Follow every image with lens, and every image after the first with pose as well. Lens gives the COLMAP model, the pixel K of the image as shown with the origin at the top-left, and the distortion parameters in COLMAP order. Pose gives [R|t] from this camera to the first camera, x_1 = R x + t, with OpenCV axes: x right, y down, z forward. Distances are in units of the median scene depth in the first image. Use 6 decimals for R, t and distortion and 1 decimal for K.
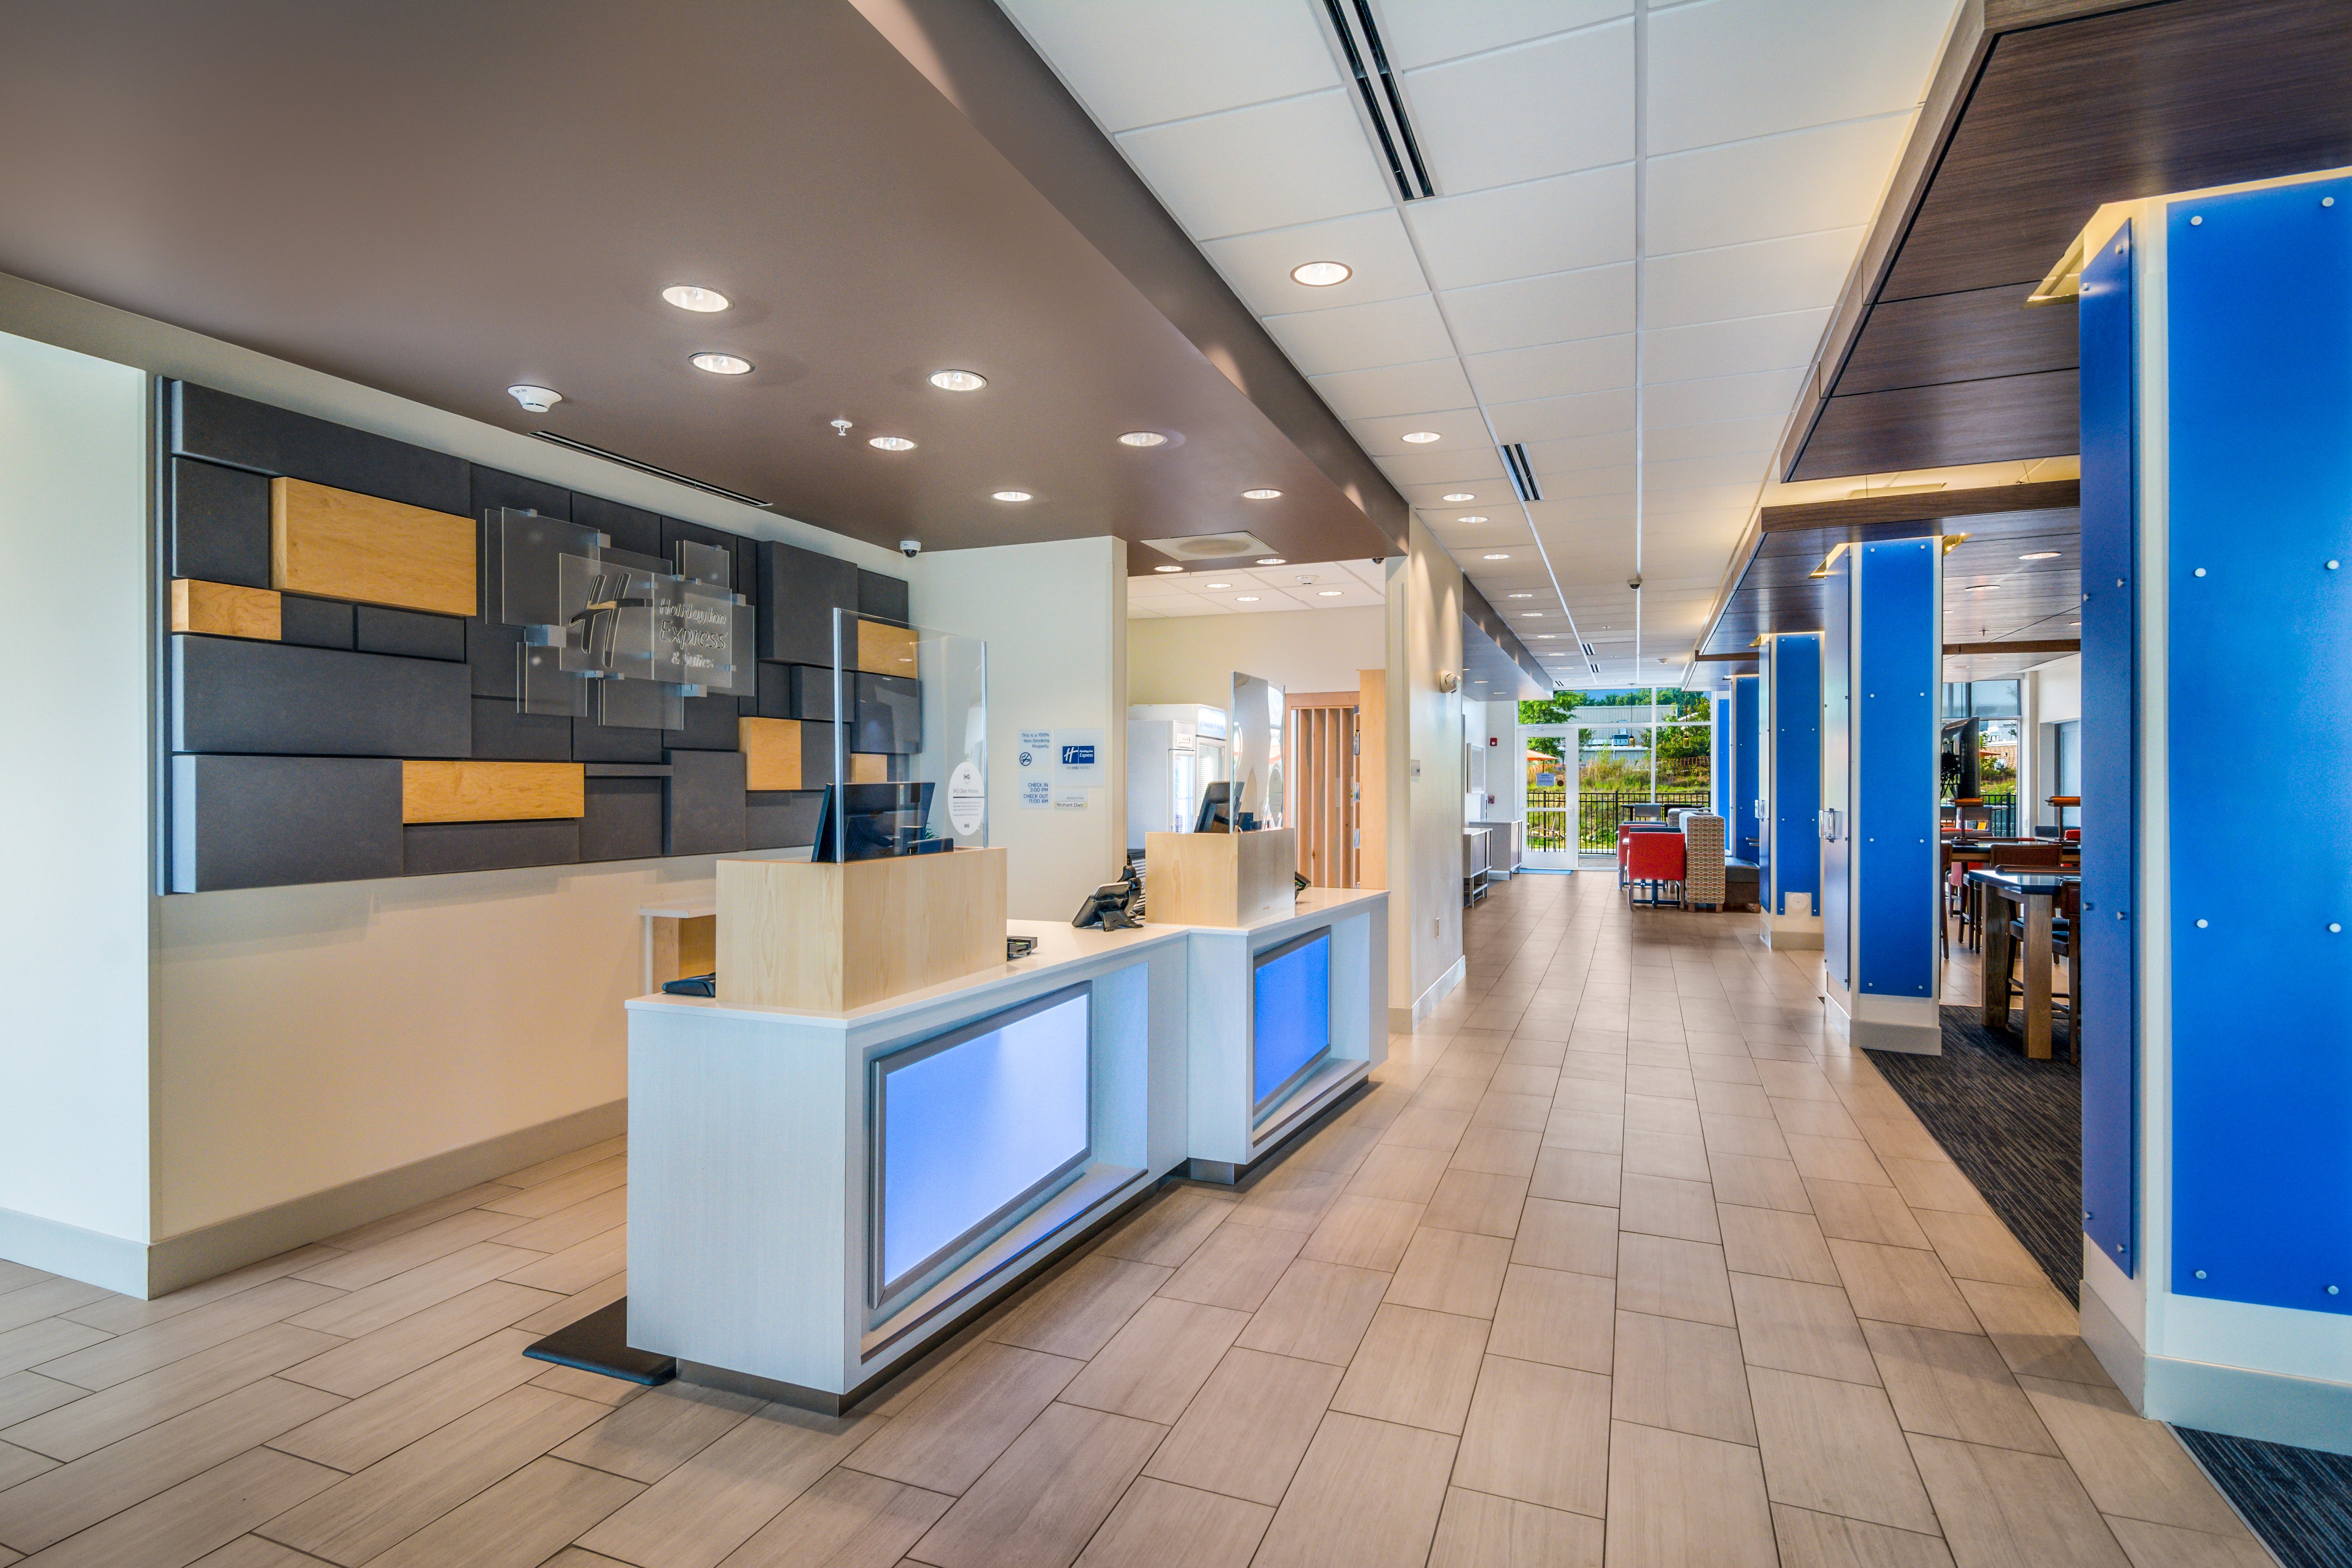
lens RADIAL K [[1154.6, 0, 1177.2], [0, 1154.6, 786.0], [0, 0, 1]] dist [0.002151, -0.000860]
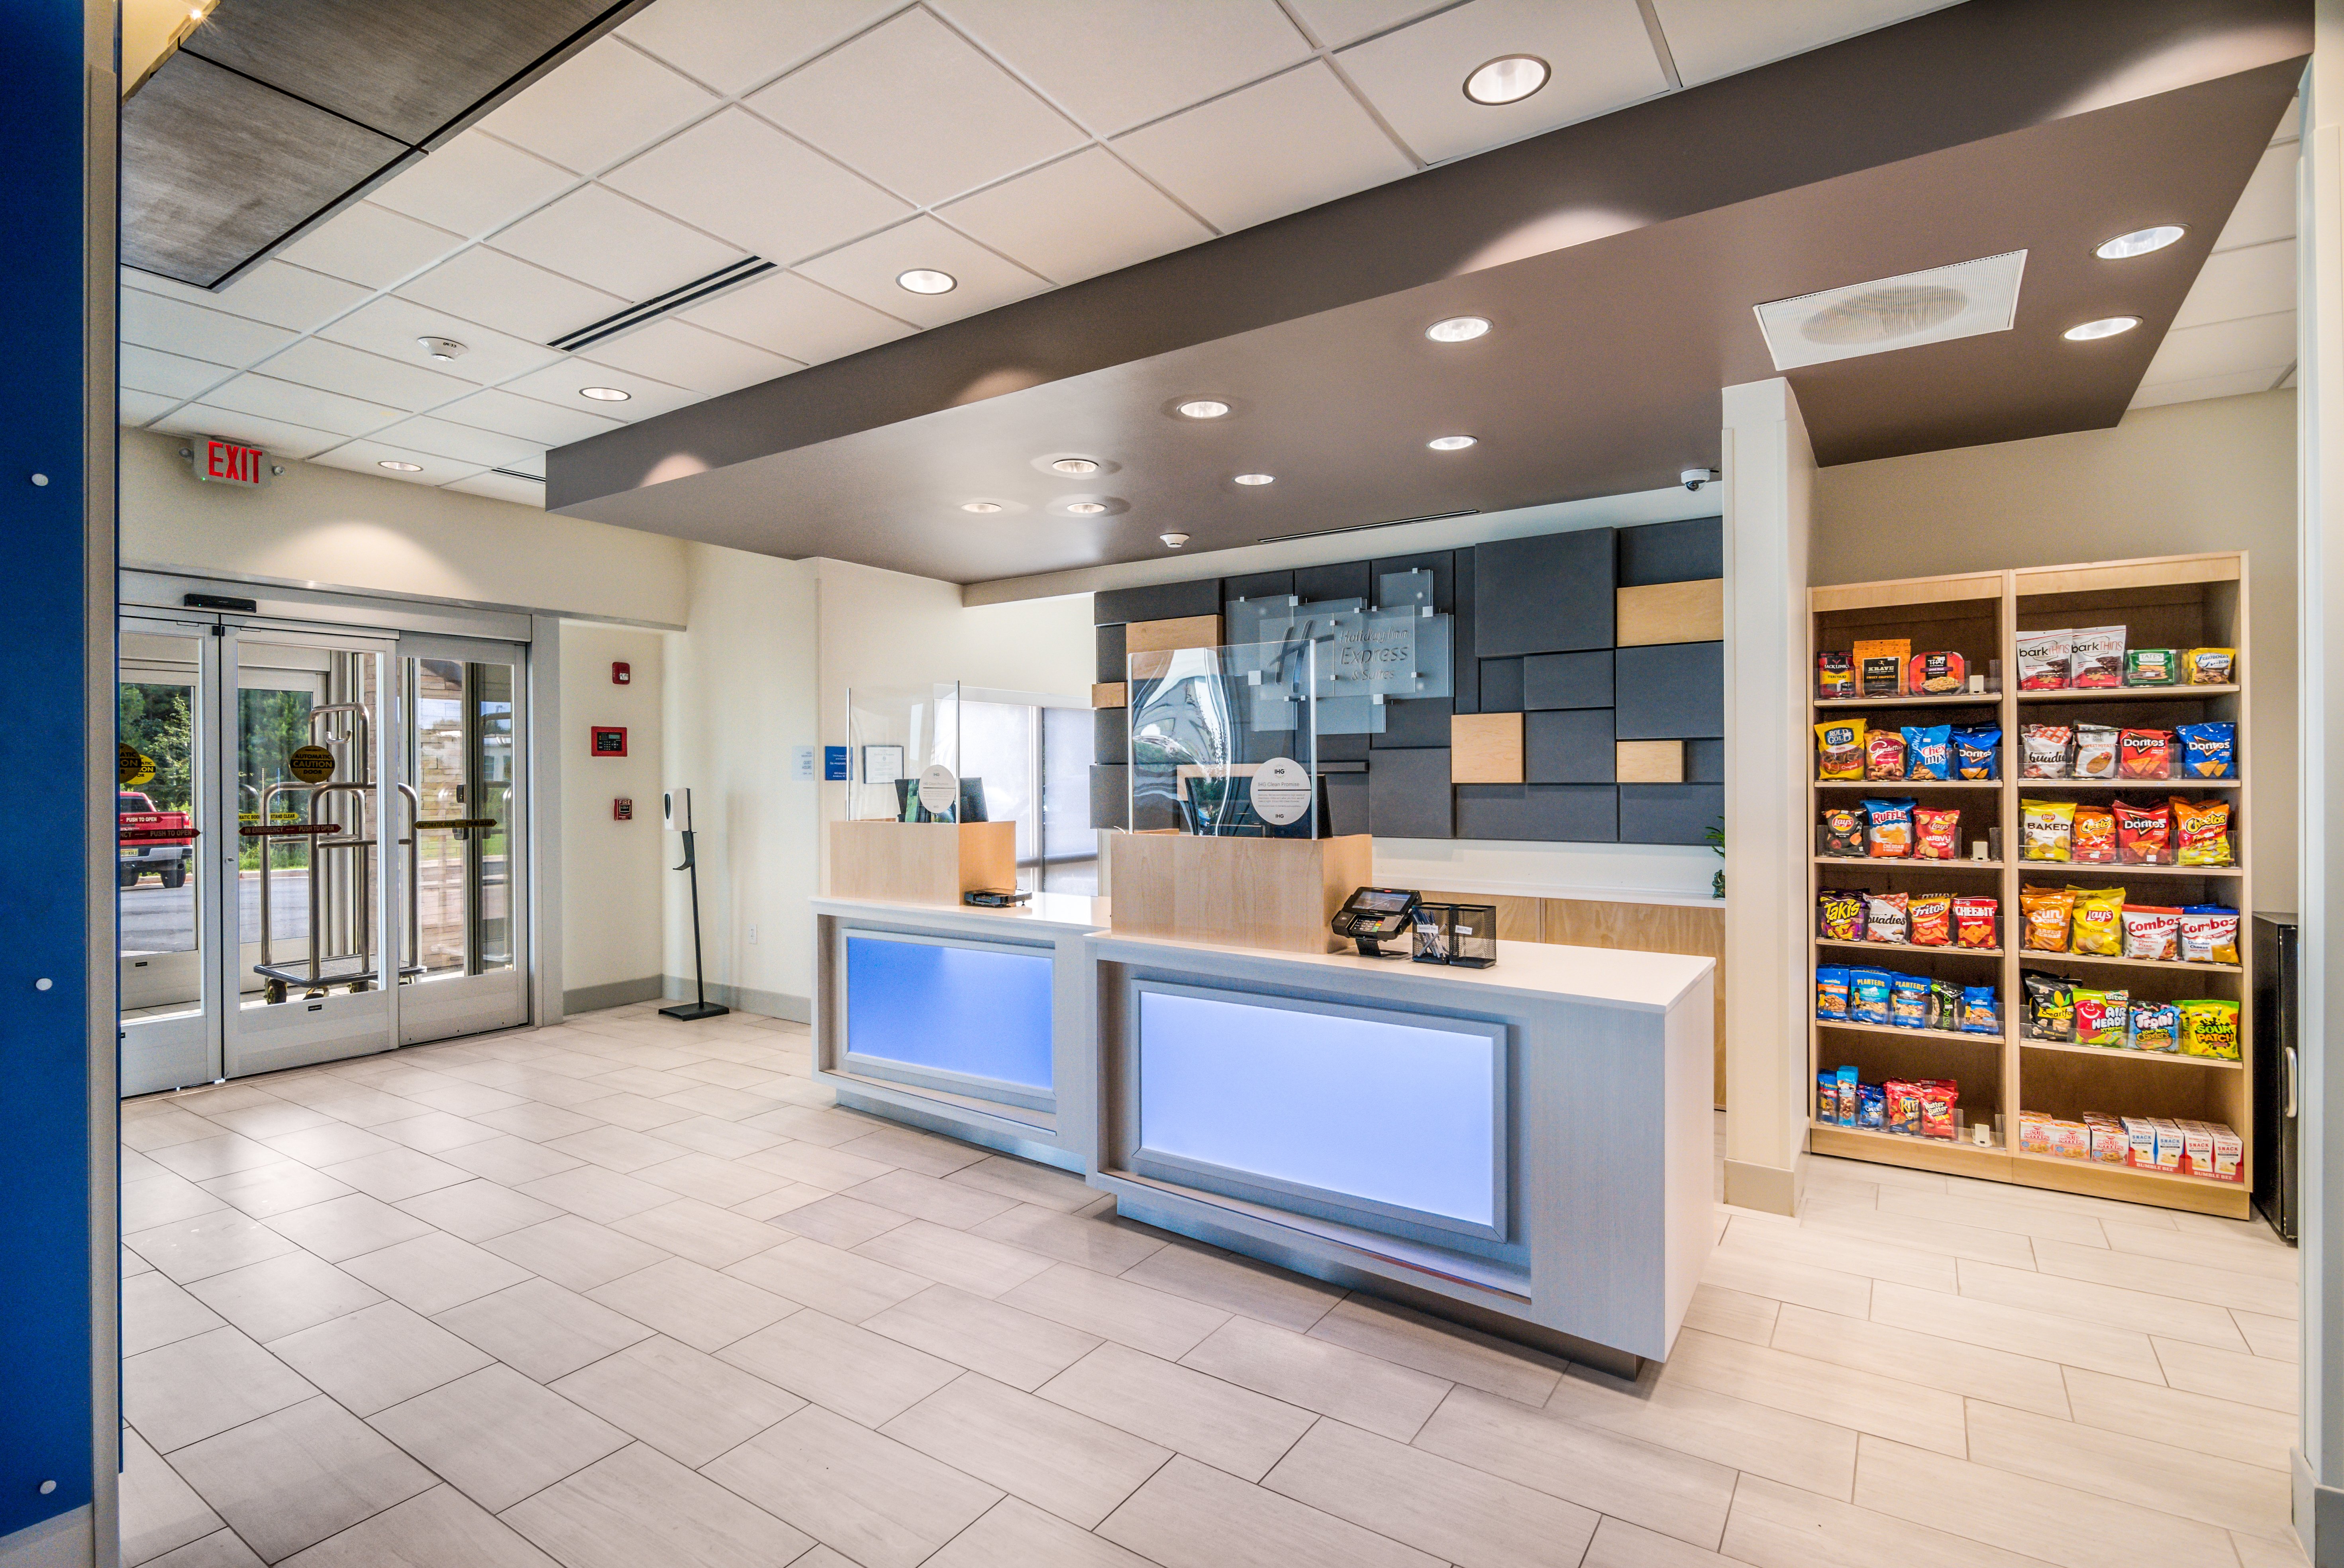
lens RADIAL K [[1128.6, 0, 1170.6], [0, 1128.6, 782.9], [0, 0, 1]] dist [0.003651, 0.000779]
pose [[-0.205438, 0.009876, -0.978620, 0.971593], [0.004134, 0.999949, 0.009224, -0.009217], [0.978661, -0.002151, -0.205468, 1.295232]]
